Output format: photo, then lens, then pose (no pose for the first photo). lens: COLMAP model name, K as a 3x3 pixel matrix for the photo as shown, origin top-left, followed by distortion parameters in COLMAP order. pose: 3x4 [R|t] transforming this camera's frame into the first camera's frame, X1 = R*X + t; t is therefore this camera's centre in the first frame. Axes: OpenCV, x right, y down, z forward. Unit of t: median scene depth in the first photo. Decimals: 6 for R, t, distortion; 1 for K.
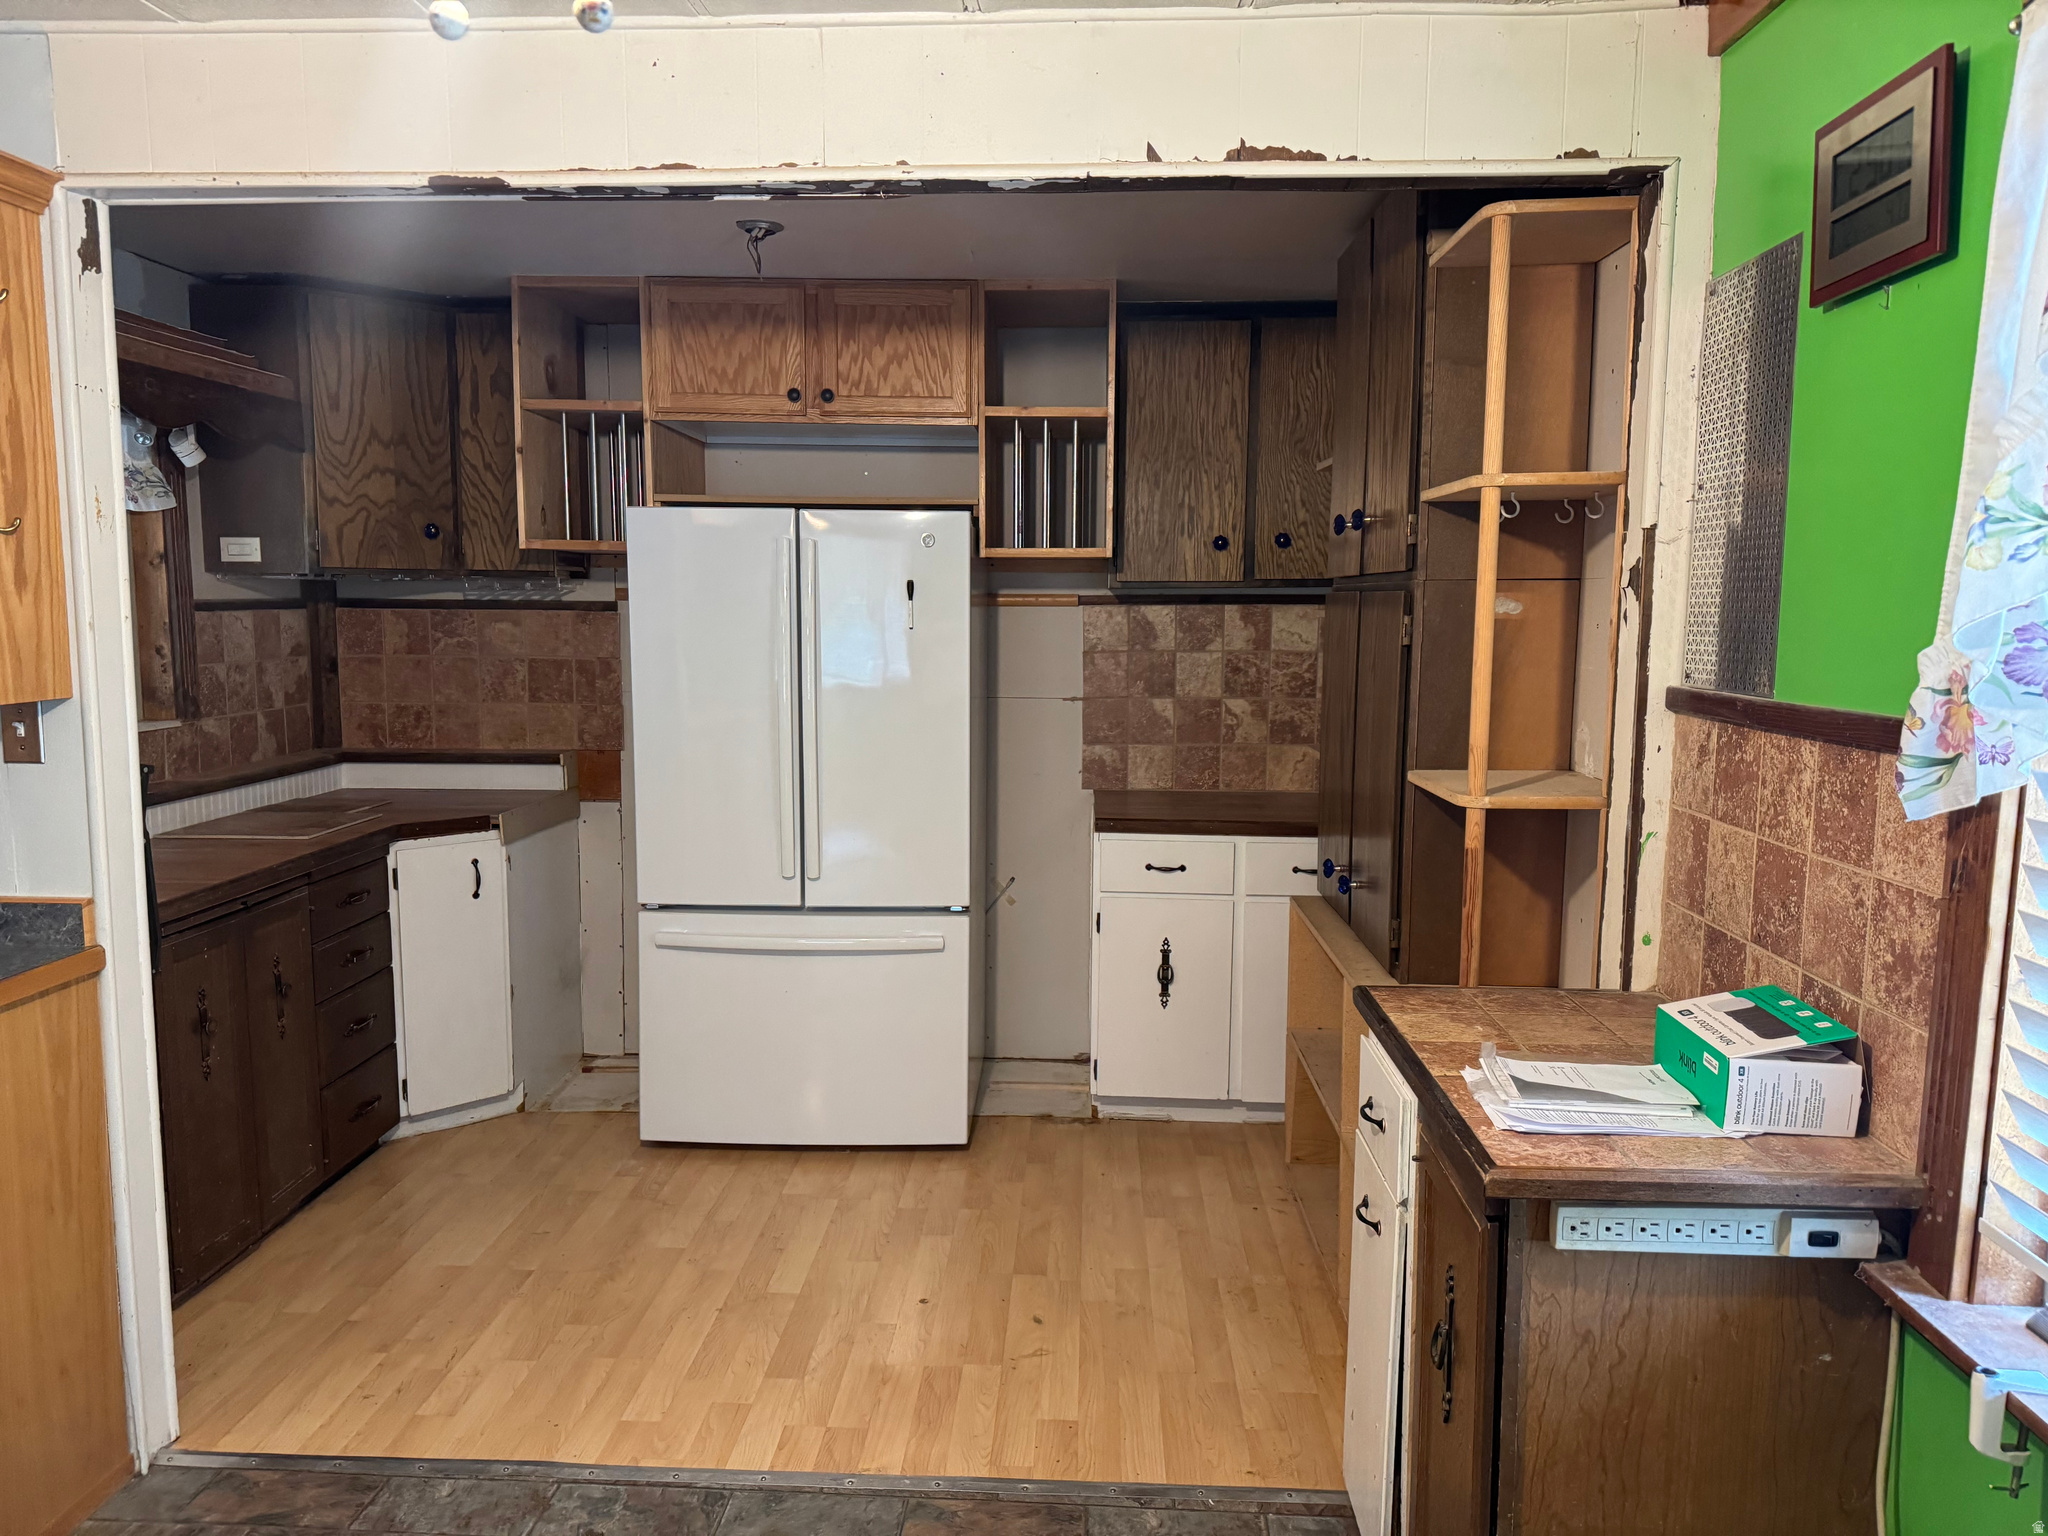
lens RADIAL K [[1451.3, 0, 1024.1], [0, 1451.3, 765.2], [0, 0, 1]] dist [0.021971, -0.021326]
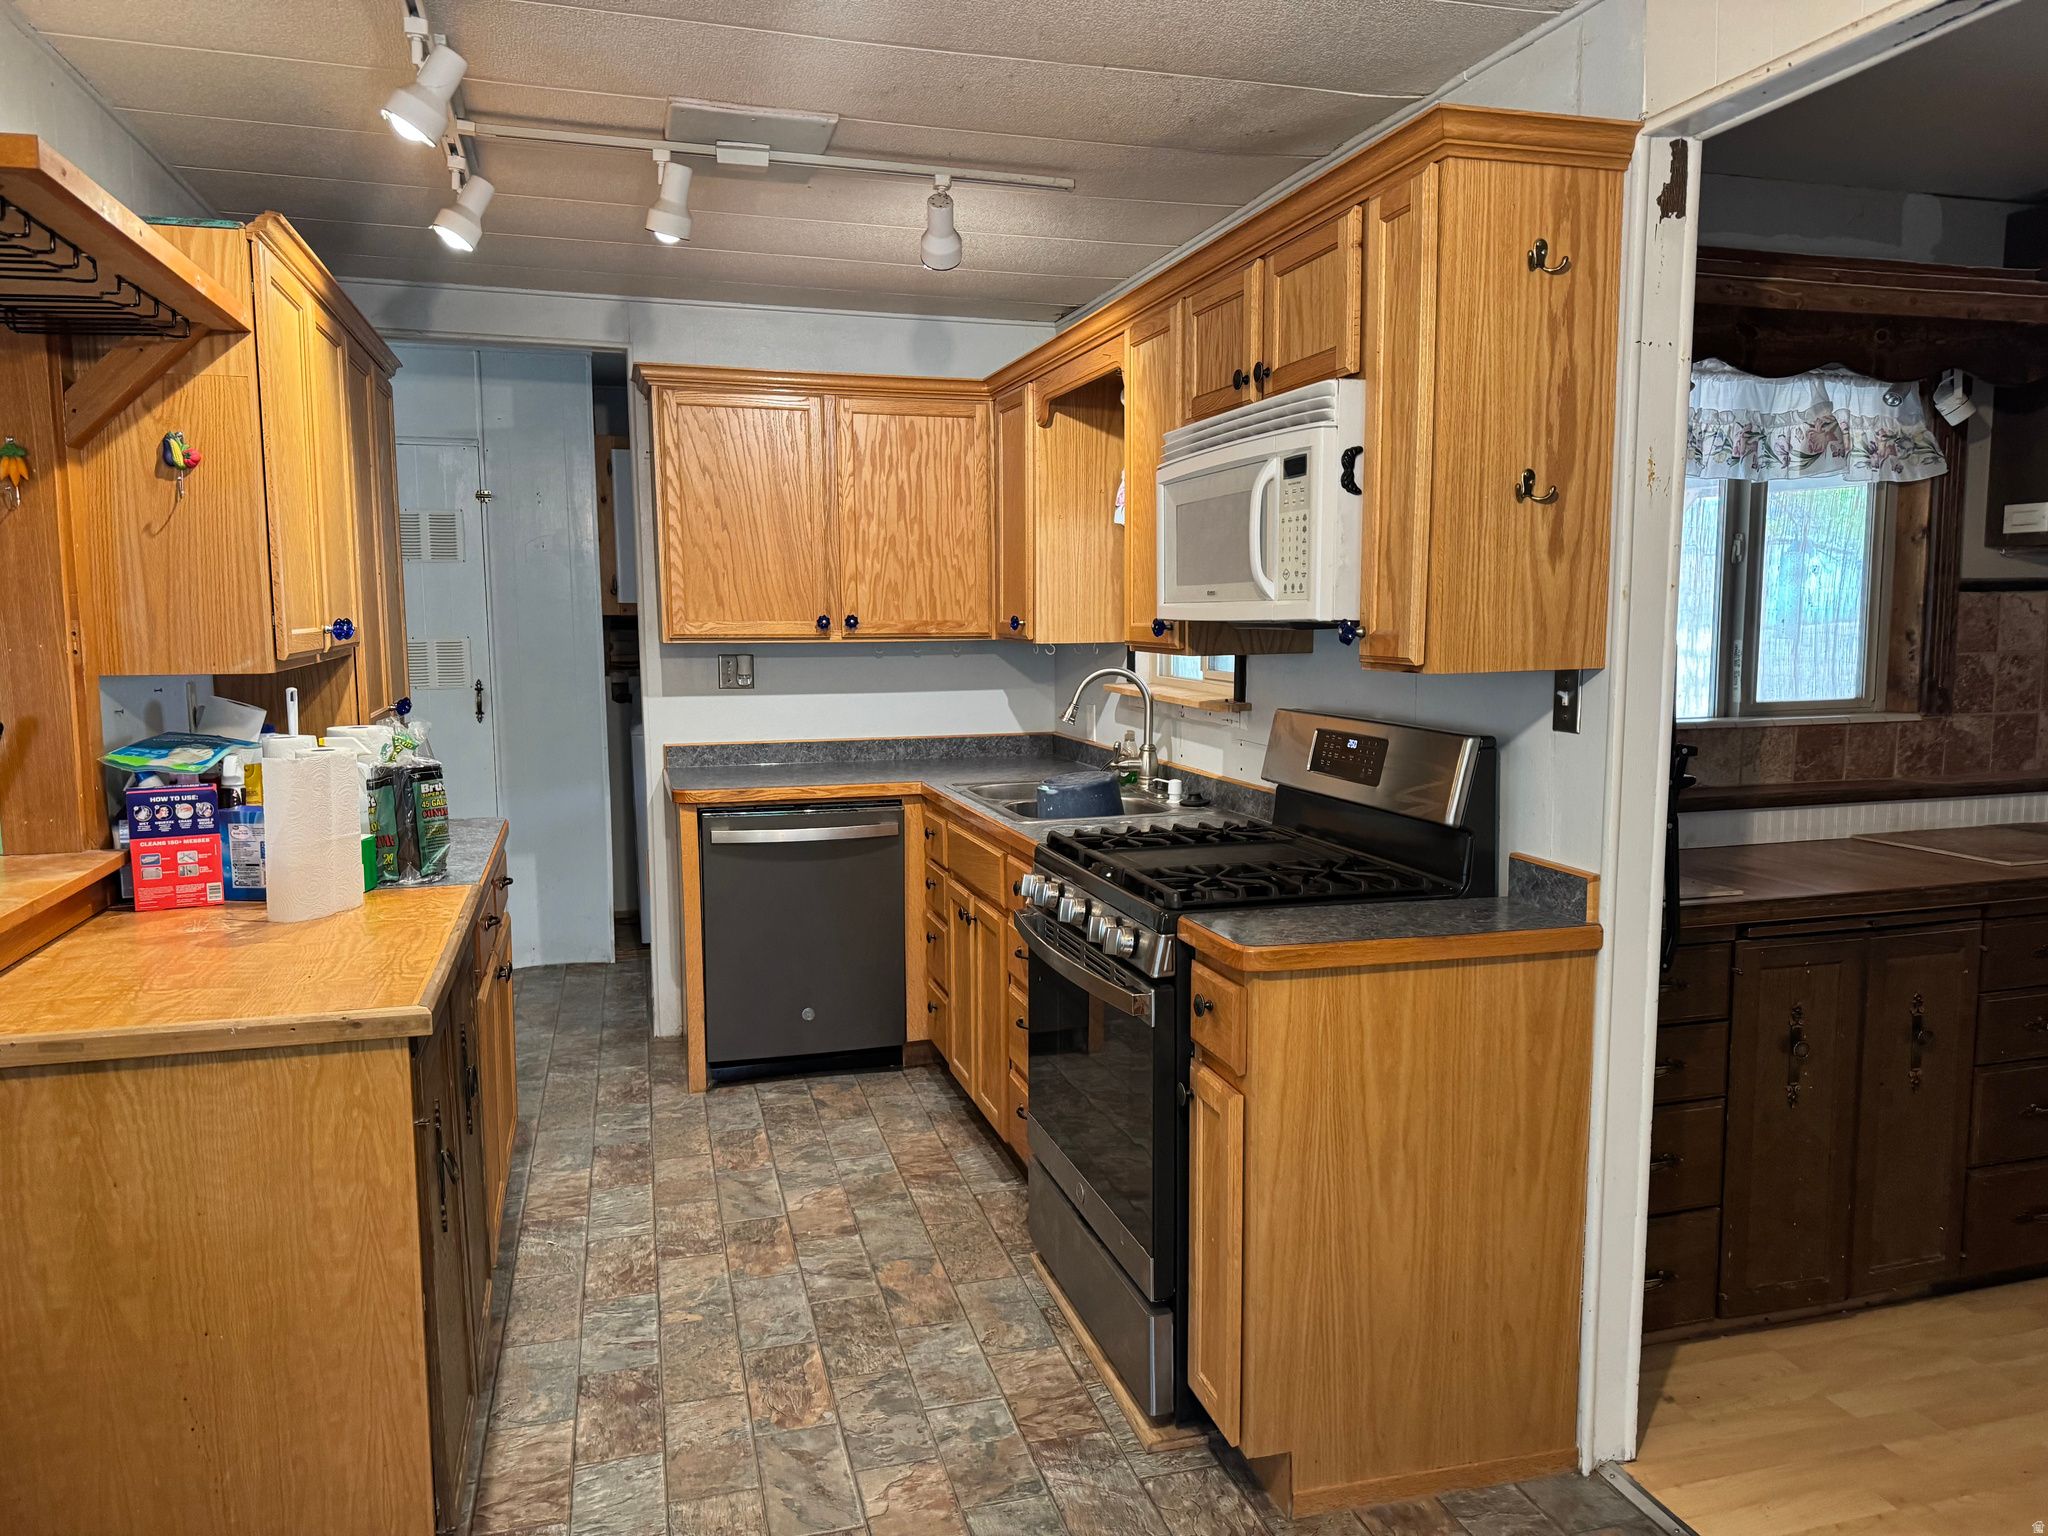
lens RADIAL K [[1451.3, 0, 1025.5], [0, 1451.3, 773.2], [0, 0, 1]] dist [0.021971, -0.021326]
pose [[0.322548, 0.099043, -0.941357, 0.104265], [-0.097370, 0.992707, 0.071082, -0.005763], [0.941531, 0.068733, 0.329840, 0.224237]]
